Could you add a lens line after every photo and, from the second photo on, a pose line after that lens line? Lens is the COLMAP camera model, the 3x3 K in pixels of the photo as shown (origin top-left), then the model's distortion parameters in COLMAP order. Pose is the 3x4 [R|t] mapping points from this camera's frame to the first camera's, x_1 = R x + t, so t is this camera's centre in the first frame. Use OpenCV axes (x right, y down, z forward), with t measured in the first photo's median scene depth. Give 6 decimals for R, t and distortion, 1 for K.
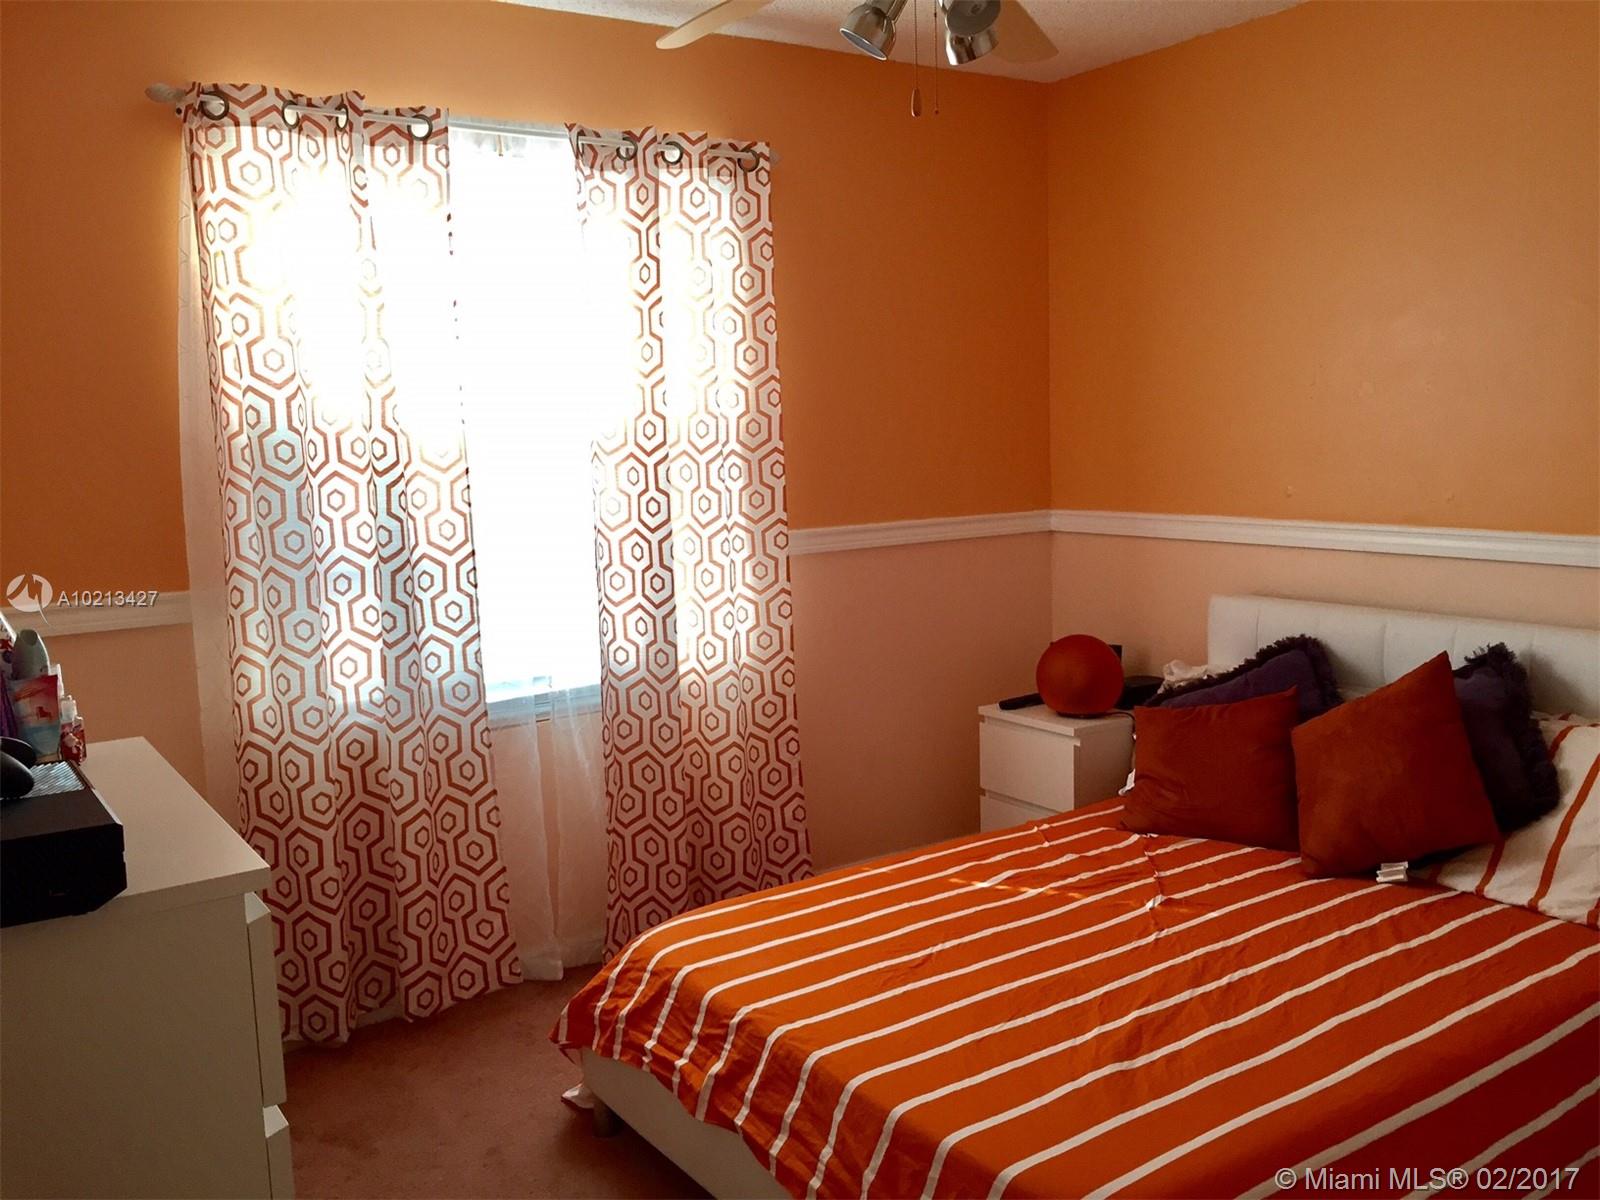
lens RADIAL K [[1363.9, 0, 793.9], [0, 1363.9, 590.8], [0, 0, 1]] dist [0.043145, -0.029135]
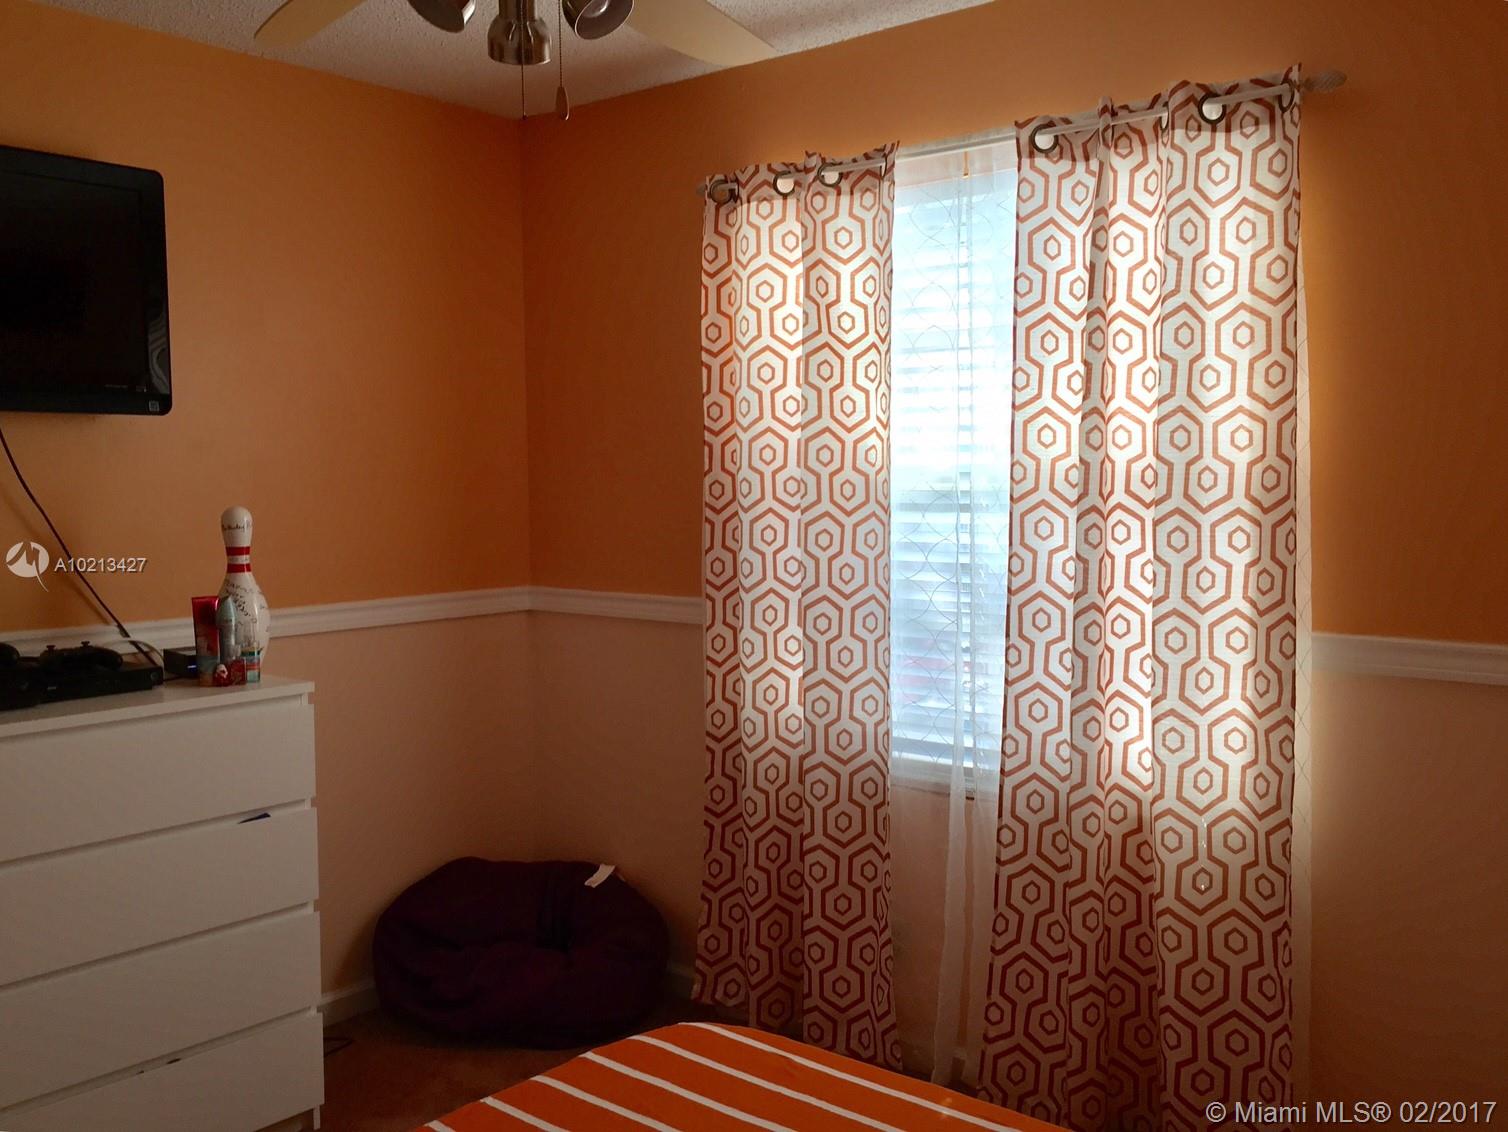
lens RADIAL K [[1285.5, 0, 749.6], [0, 1285.5, 574.9], [0, 0, 1]] dist [0.043145, -0.029135]
pose [[0.306542, 0.099635, -0.946628, 0.586293], [-0.132482, 0.989293, 0.061225, -0.086580], [0.942593, 0.106643, 0.316459, 0.621111]]
